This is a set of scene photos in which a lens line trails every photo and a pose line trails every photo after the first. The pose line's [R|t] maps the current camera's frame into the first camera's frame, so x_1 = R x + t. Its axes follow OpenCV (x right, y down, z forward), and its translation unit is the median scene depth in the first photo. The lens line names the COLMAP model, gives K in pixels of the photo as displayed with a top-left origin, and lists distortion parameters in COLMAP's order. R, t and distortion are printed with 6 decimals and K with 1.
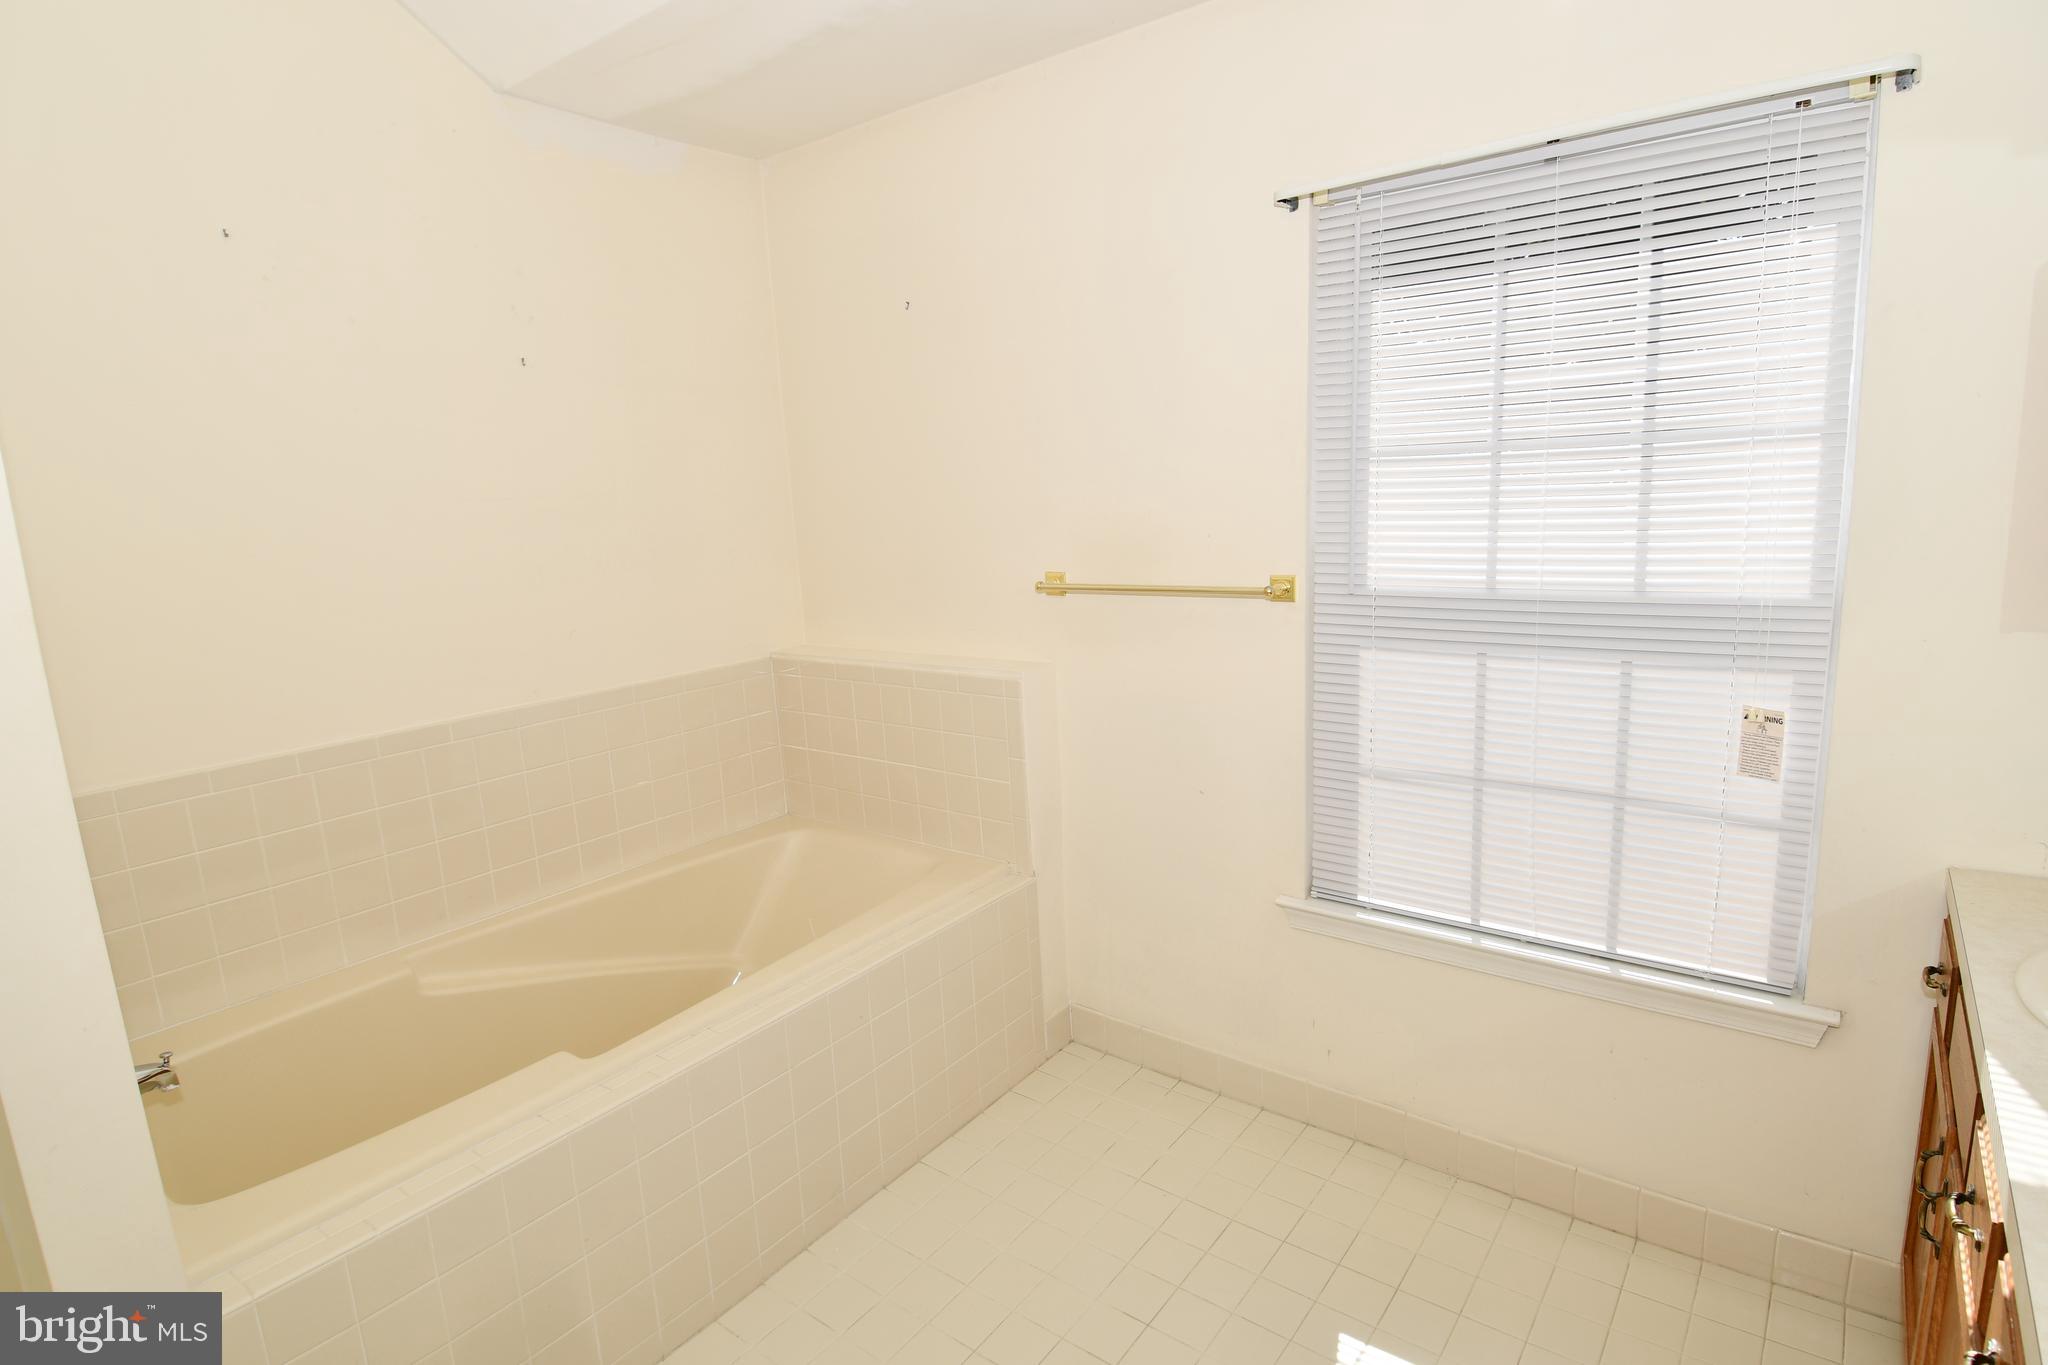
lens RADIAL K [[1056.1, 0, 1014.9], [0, 1056.1, 683.6], [0, 0, 1]] dist [0.055196, -0.064725]
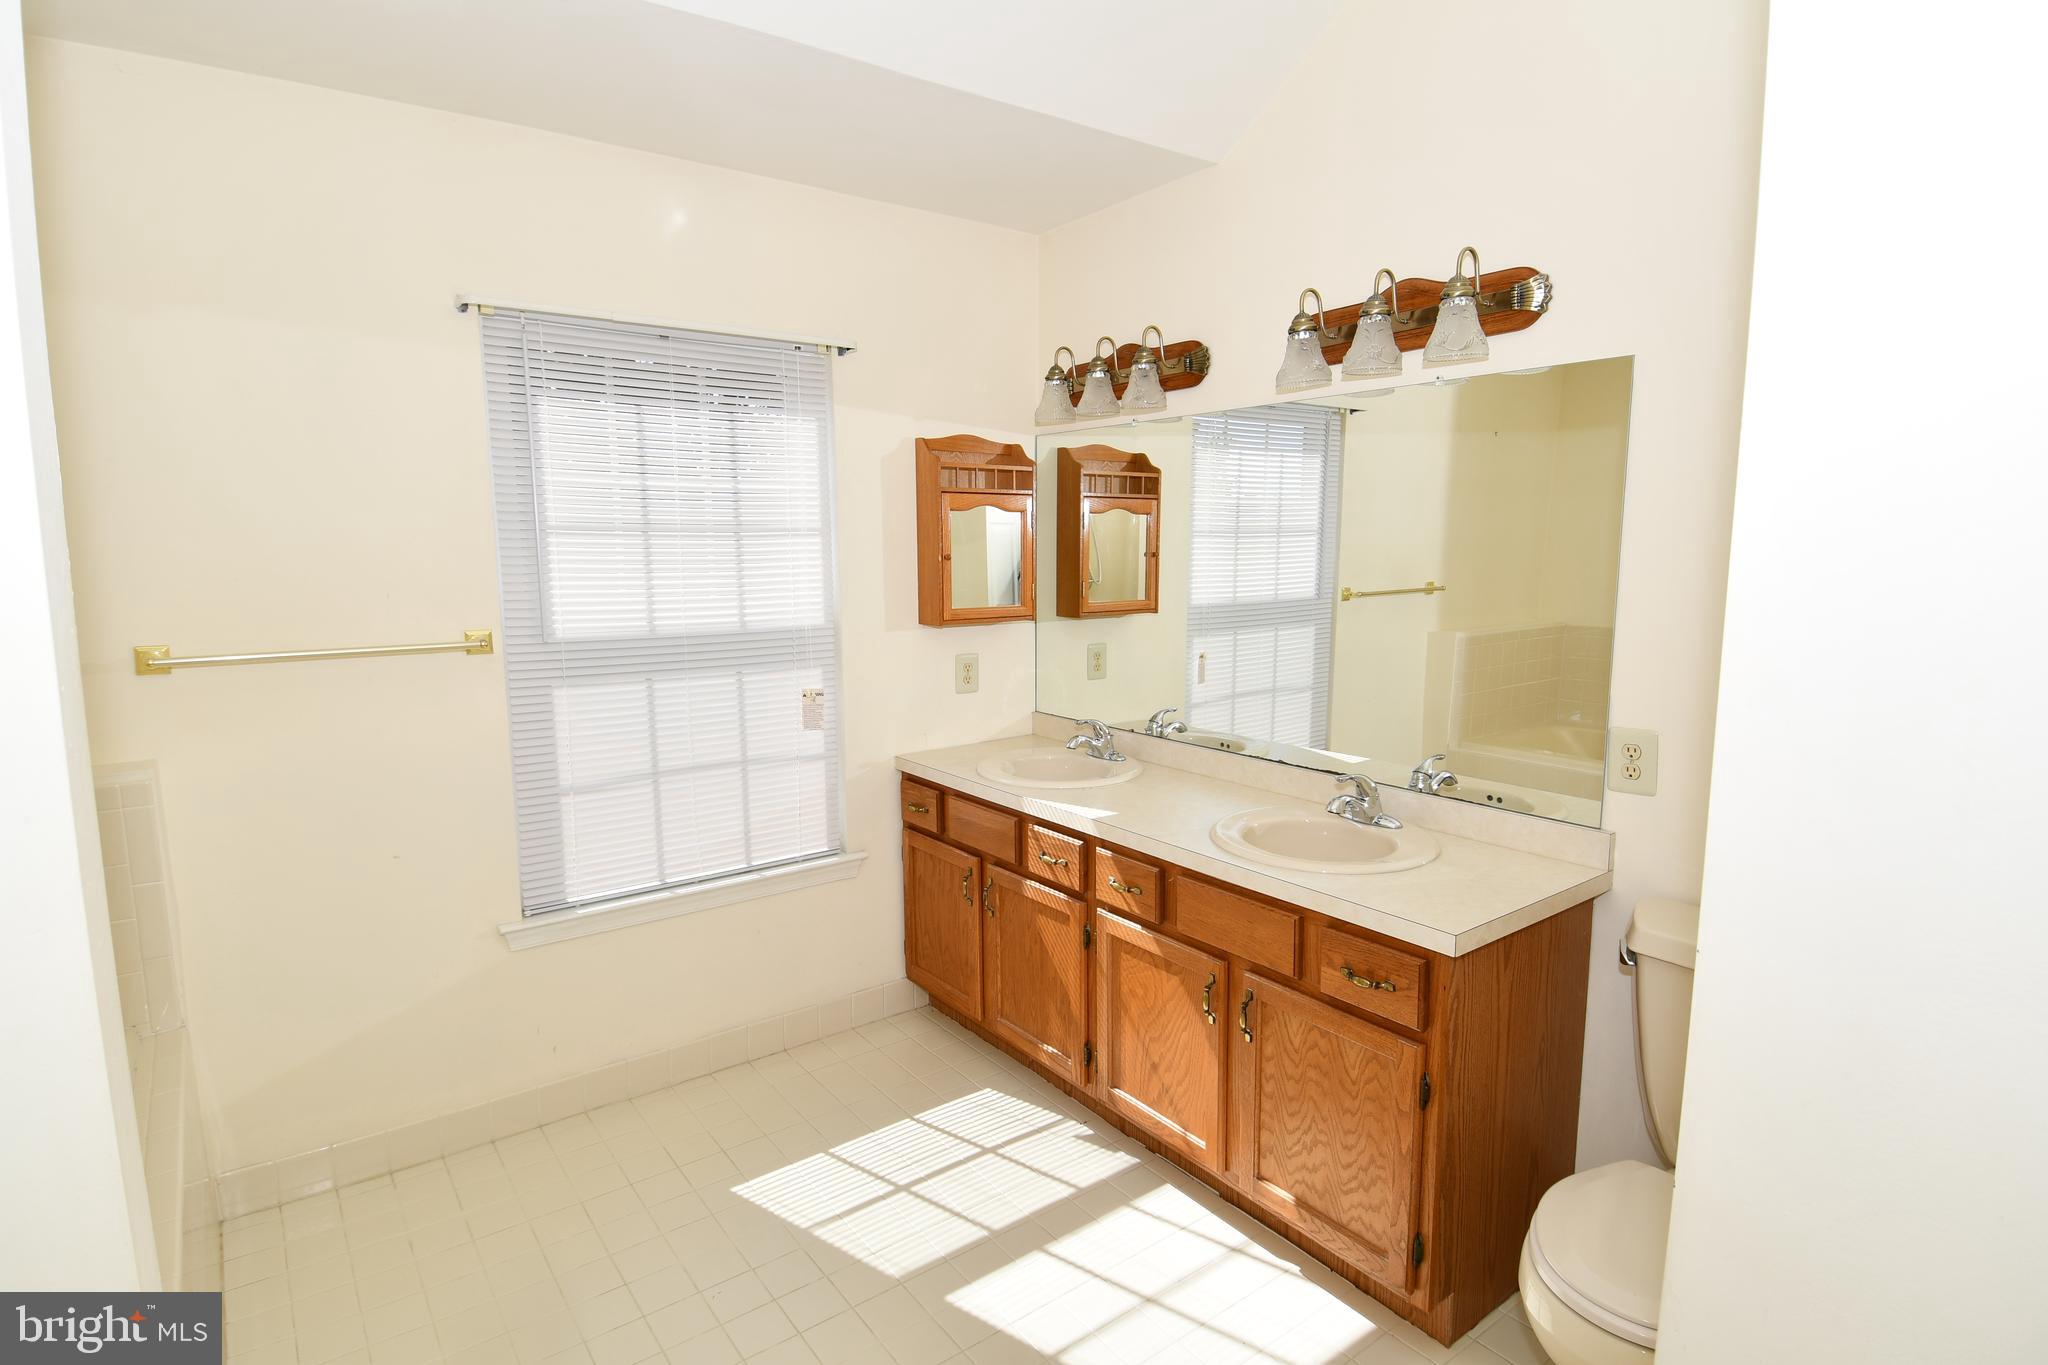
lens RADIAL K [[1056.1, 0, 1014.9], [0, 1056.1, 683.6], [0, 0, 1]] dist [0.055196, -0.064725]
pose [[0.266634, -0.079858, 0.960484, -0.746936], [0.172097, 0.984490, 0.034079, 0.011504], [-0.948308, 0.156210, 0.276242, 0.191573]]
